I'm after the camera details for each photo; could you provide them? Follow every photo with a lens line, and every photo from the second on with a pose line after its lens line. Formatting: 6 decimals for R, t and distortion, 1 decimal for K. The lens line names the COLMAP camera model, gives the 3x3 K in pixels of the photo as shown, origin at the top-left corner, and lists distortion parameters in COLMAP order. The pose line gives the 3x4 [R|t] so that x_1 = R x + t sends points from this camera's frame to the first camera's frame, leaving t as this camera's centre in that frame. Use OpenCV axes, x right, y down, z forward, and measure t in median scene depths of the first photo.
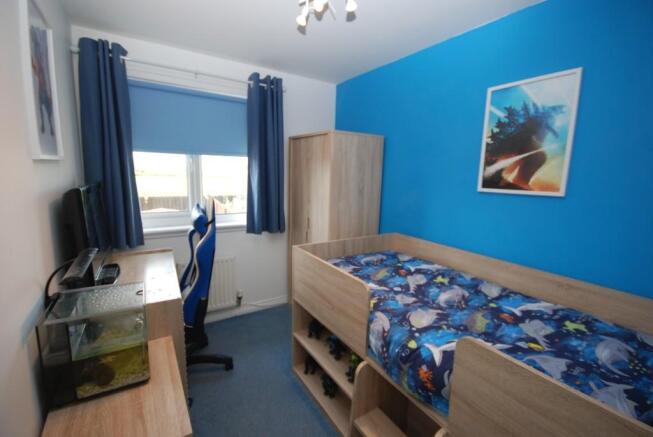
lens RADIAL K [[289.7, 0, 326.4], [0, 289.7, 220.2], [0, 0, 1]] dist [-0.007216, -0.001943]
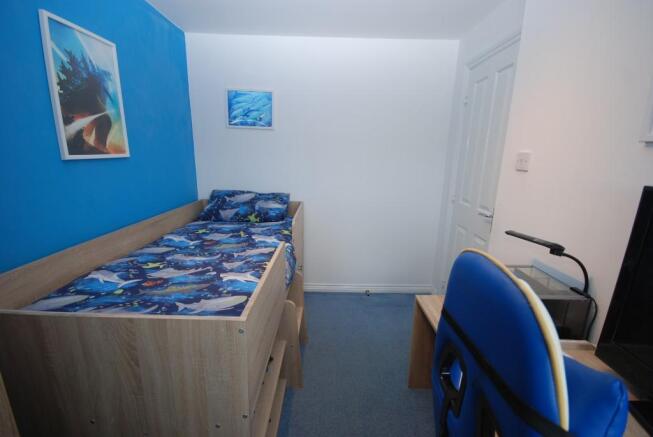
lens RADIAL K [[289.7, 0, 327.5], [0, 289.7, 216.5], [0, 0, 1]] dist [-0.007216, -0.001943]
pose [[-0.841033, -0.167903, 0.514268, -0.465279], [0.037496, 0.930239, 0.365034, -0.229020], [-0.539682, 0.326289, -0.776066, 1.388605]]
